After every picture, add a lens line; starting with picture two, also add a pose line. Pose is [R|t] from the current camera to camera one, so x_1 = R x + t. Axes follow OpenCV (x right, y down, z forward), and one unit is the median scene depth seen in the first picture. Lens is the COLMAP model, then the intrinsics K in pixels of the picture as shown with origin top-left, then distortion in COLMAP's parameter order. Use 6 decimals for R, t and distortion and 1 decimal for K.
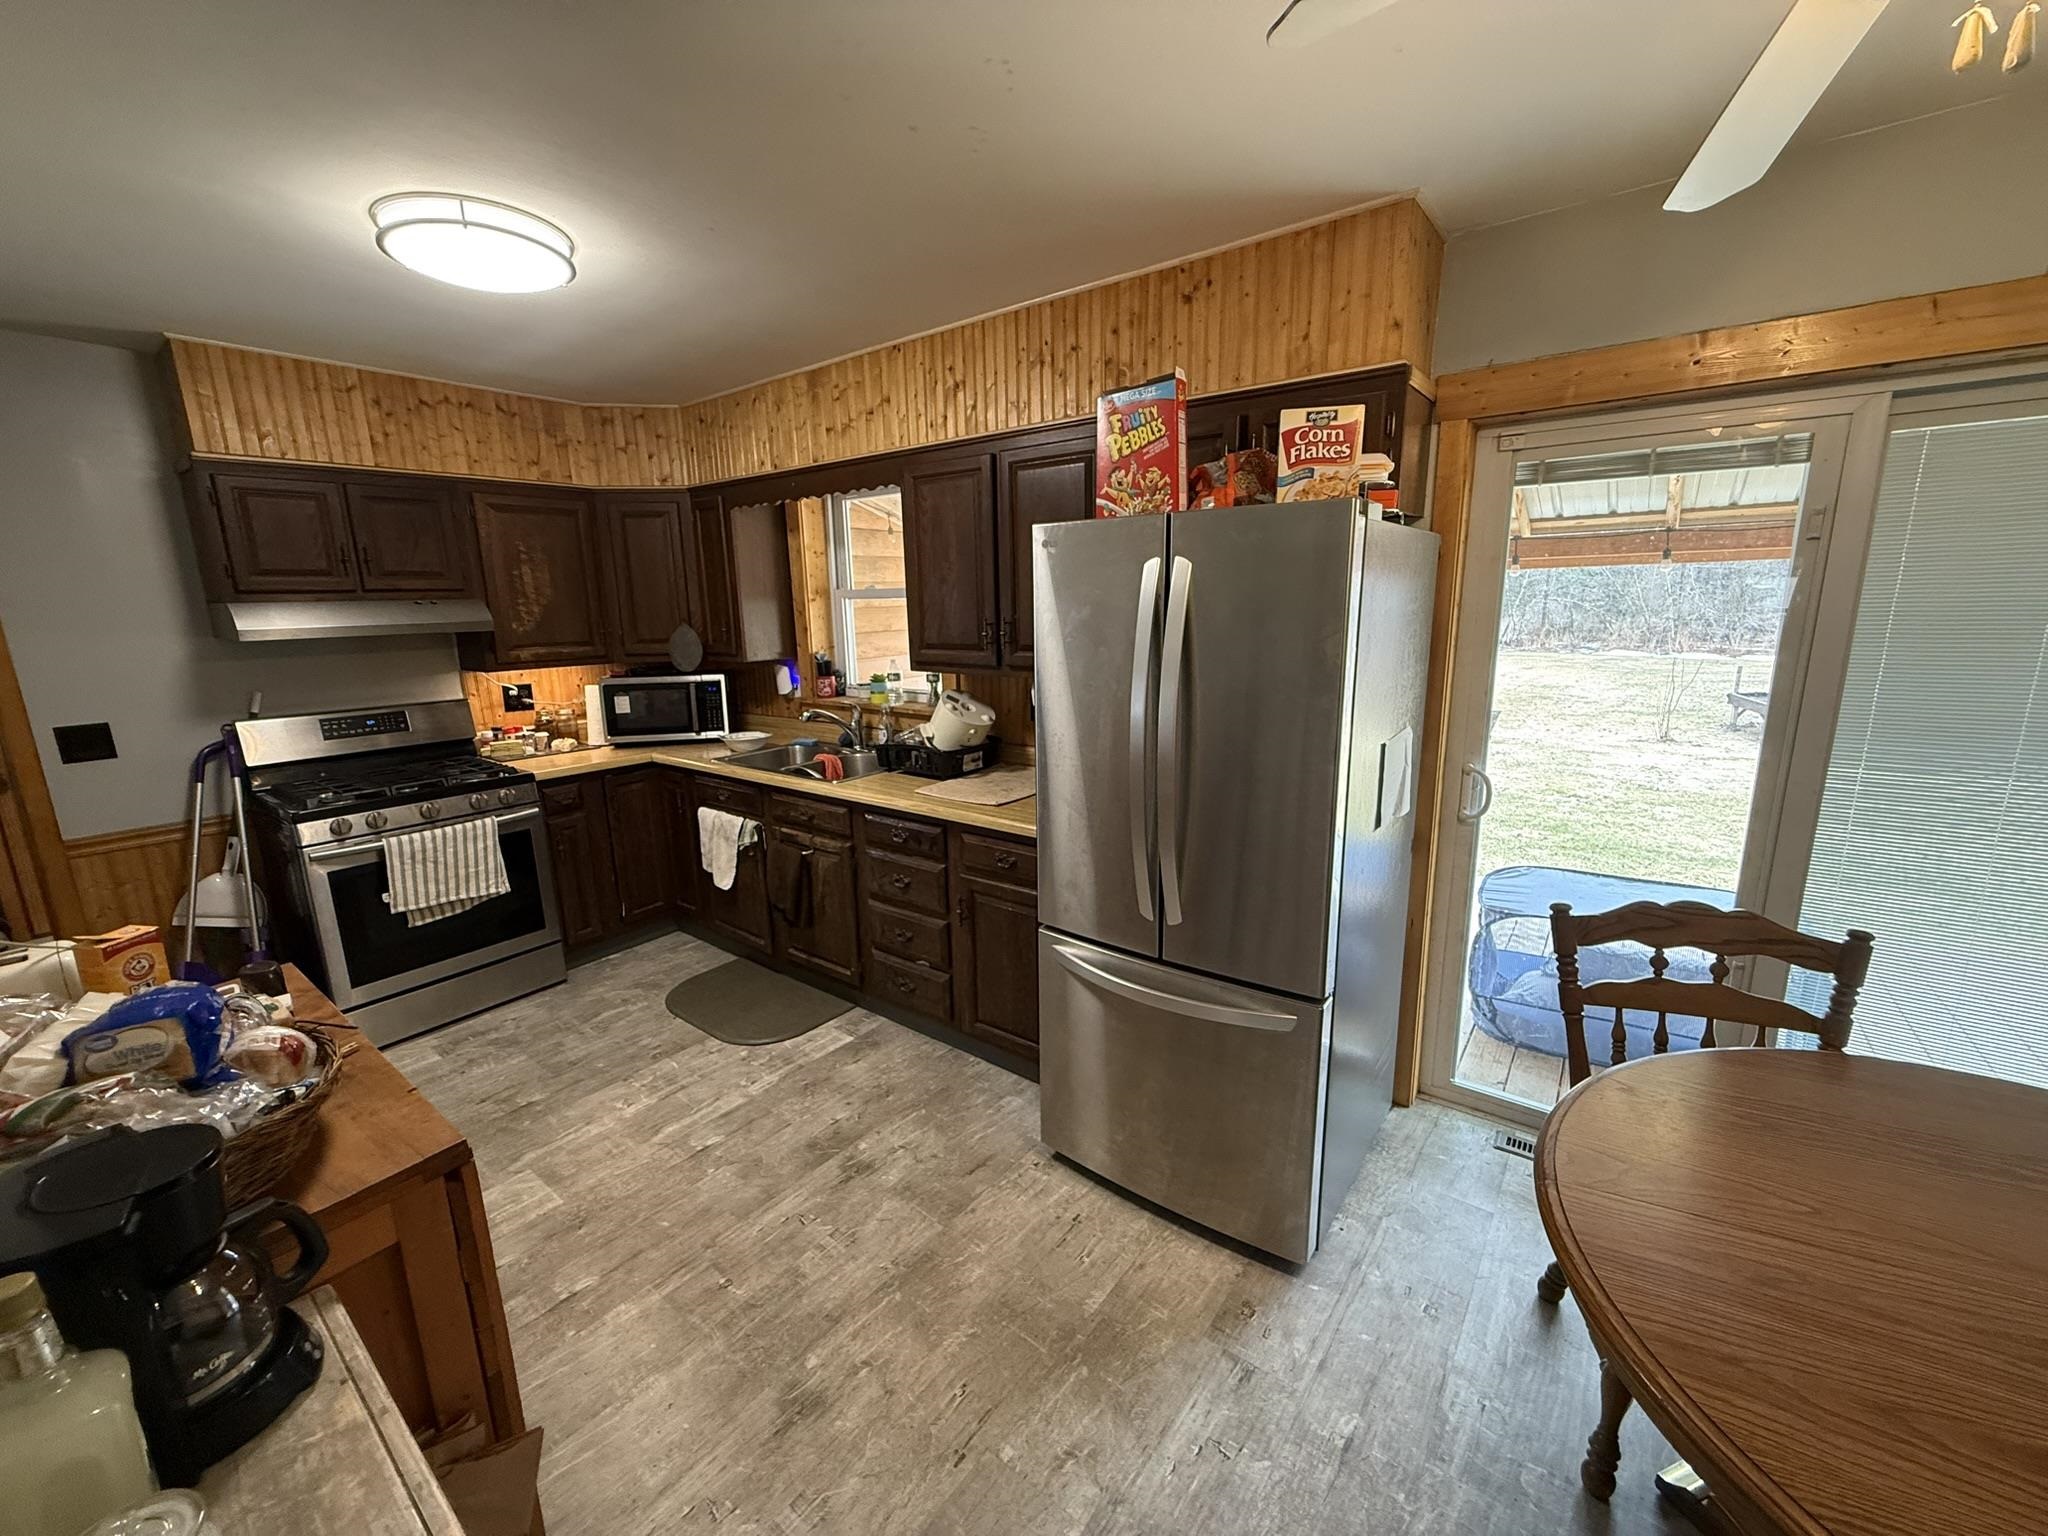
lens RADIAL K [[813.9, 0, 1018.7], [0, 813.9, 771.6], [0, 0, 1]] dist [-0.001175, -0.000199]
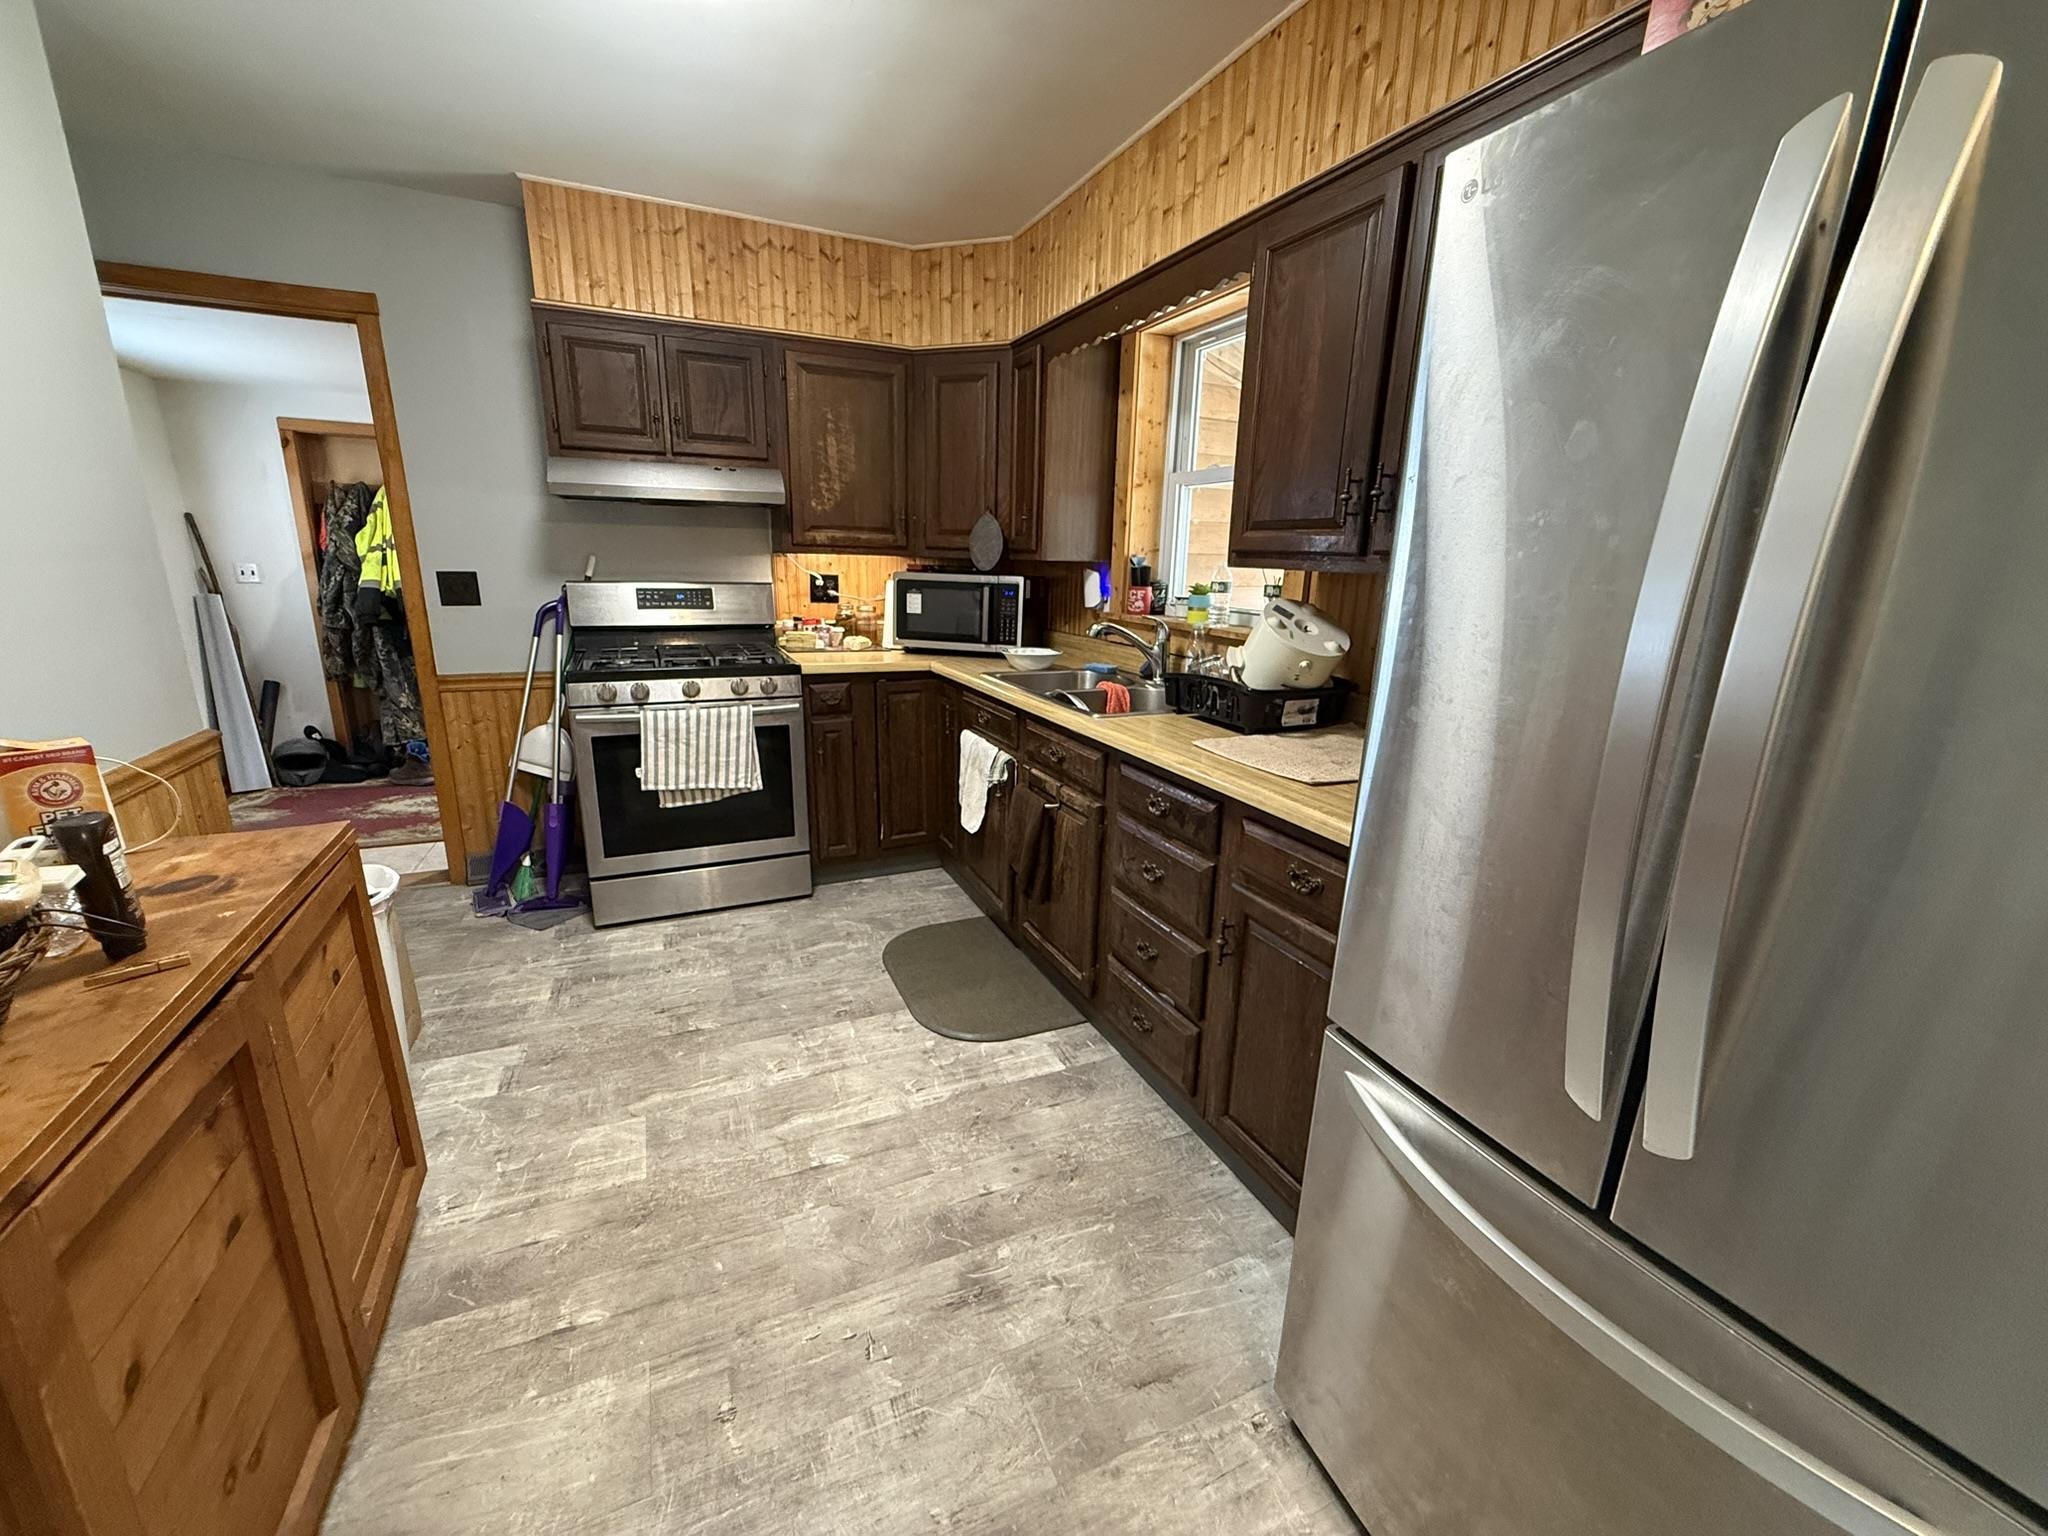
lens RADIAL K [[813.5, 0, 1018.5], [0, 813.5, 771.6], [0, 0, 1]] dist [-0.000386, 0.000023]
pose [[0.882196, 0.161216, -0.442425, 0.040401], [-0.139898, 0.986876, 0.080653, 0.013339], [0.449621, -0.009257, 0.893171, 0.336797]]
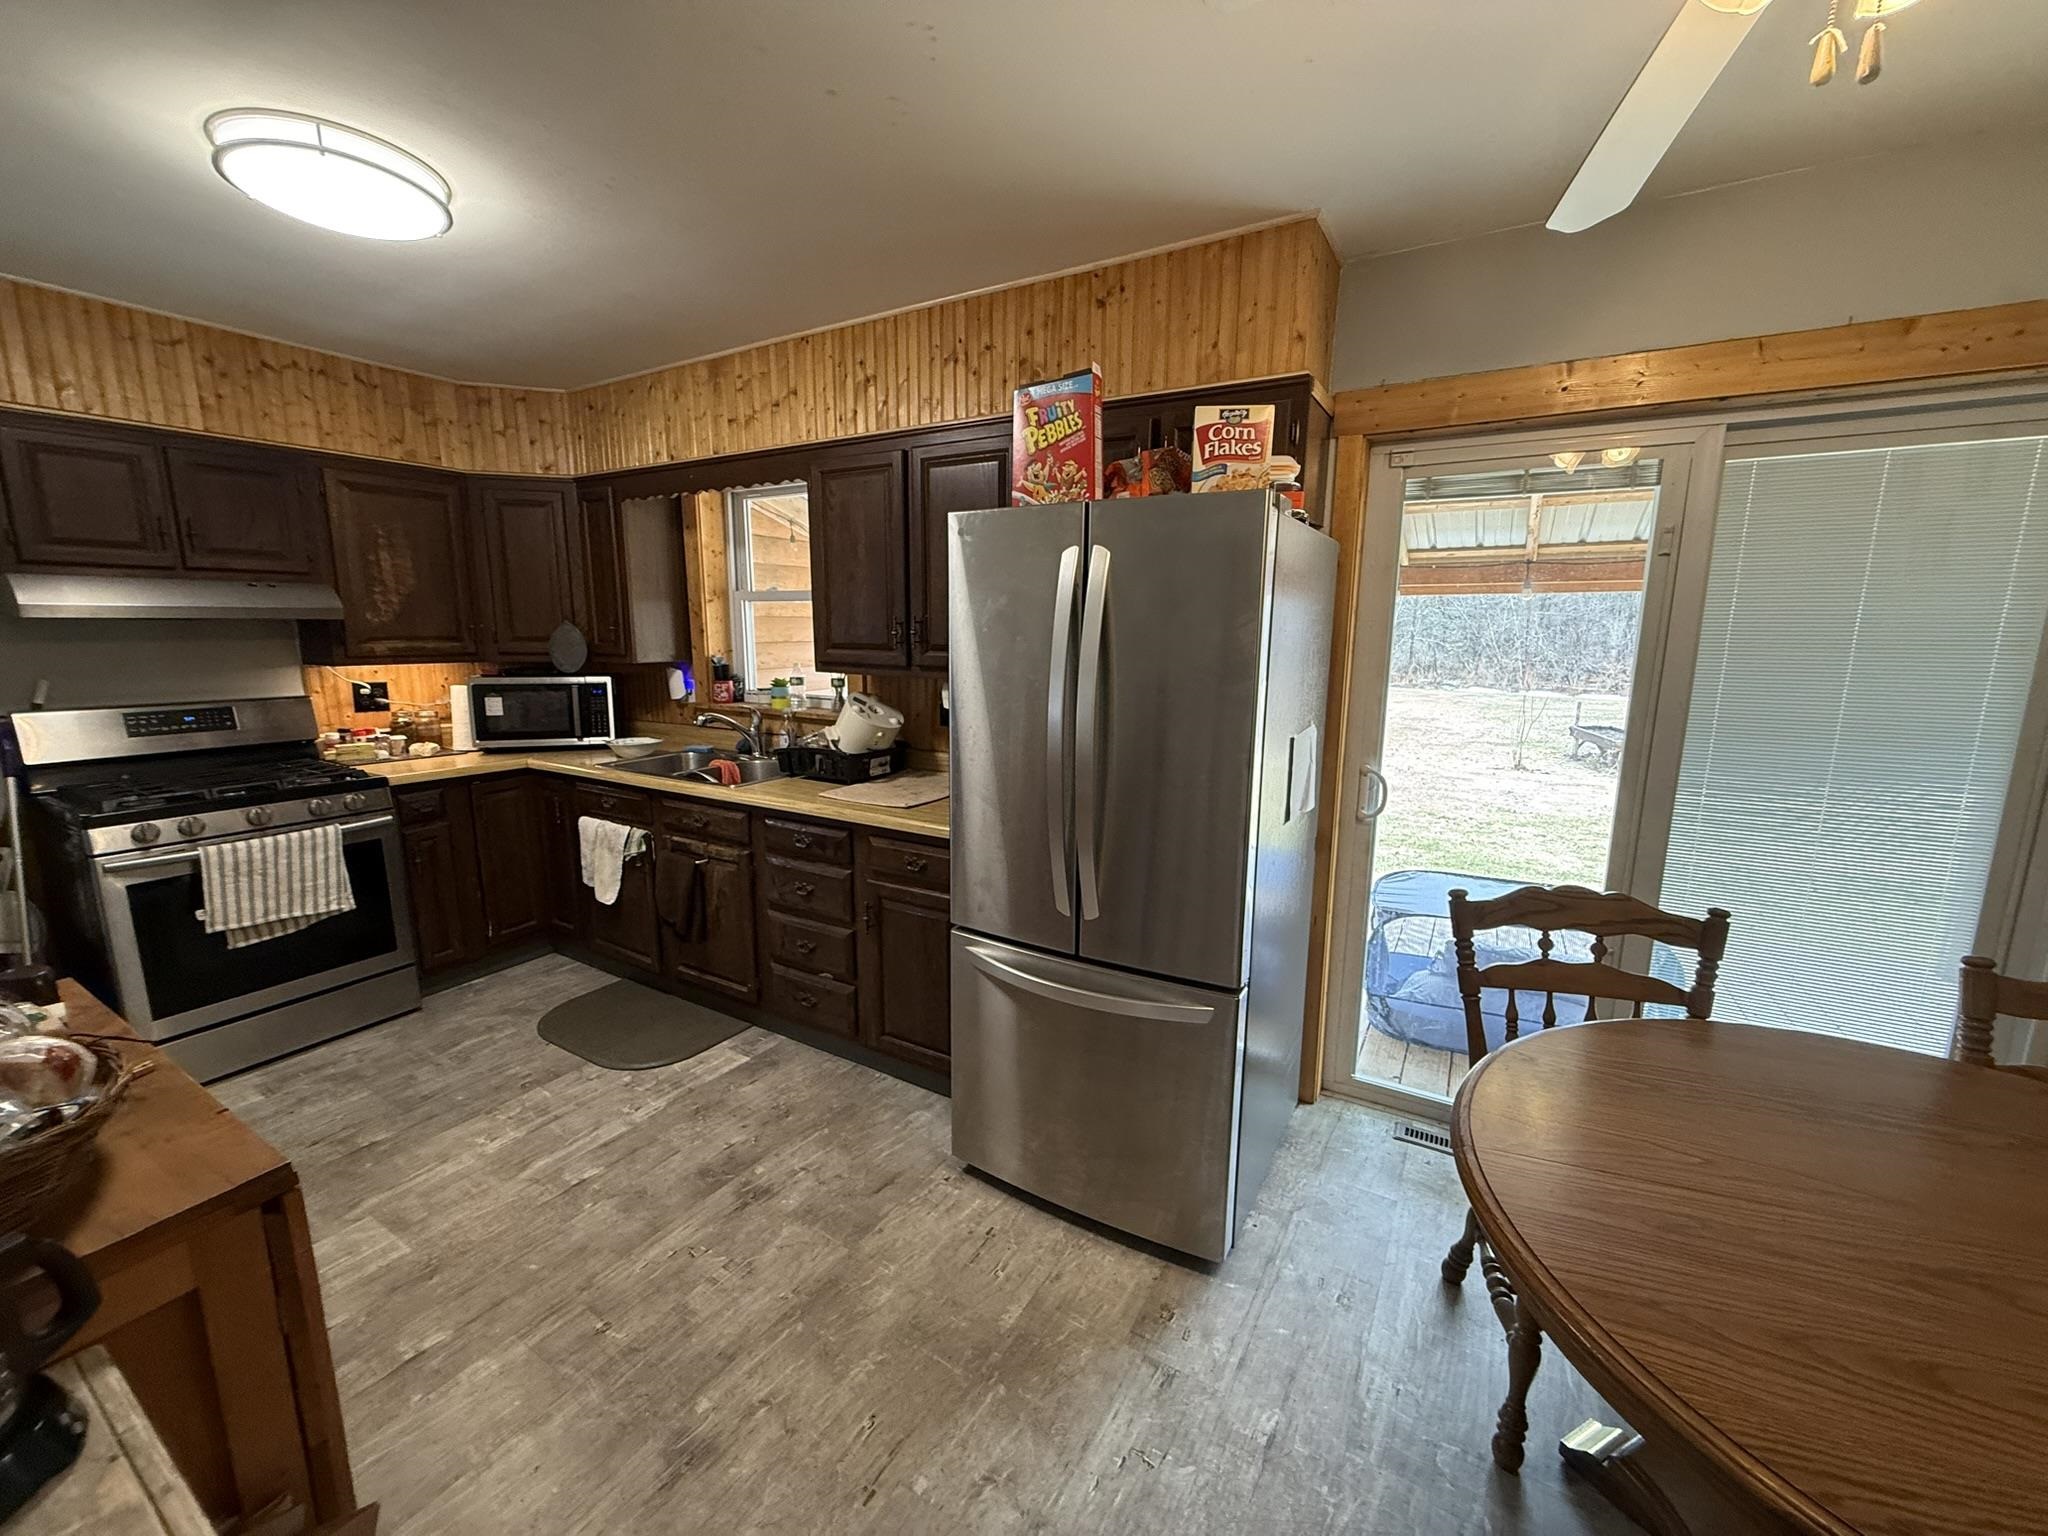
lens RADIAL K [[813.5, 0, 1018.5], [0, 813.5, 771.6], [0, 0, 1]] dist [-0.000386, 0.000023]
pose [[0.992524, 0.006085, 0.121897, -0.011196], [-0.001986, 0.999429, -0.033719, 0.027594], [-0.122033, 0.033225, 0.991970, 0.018679]]
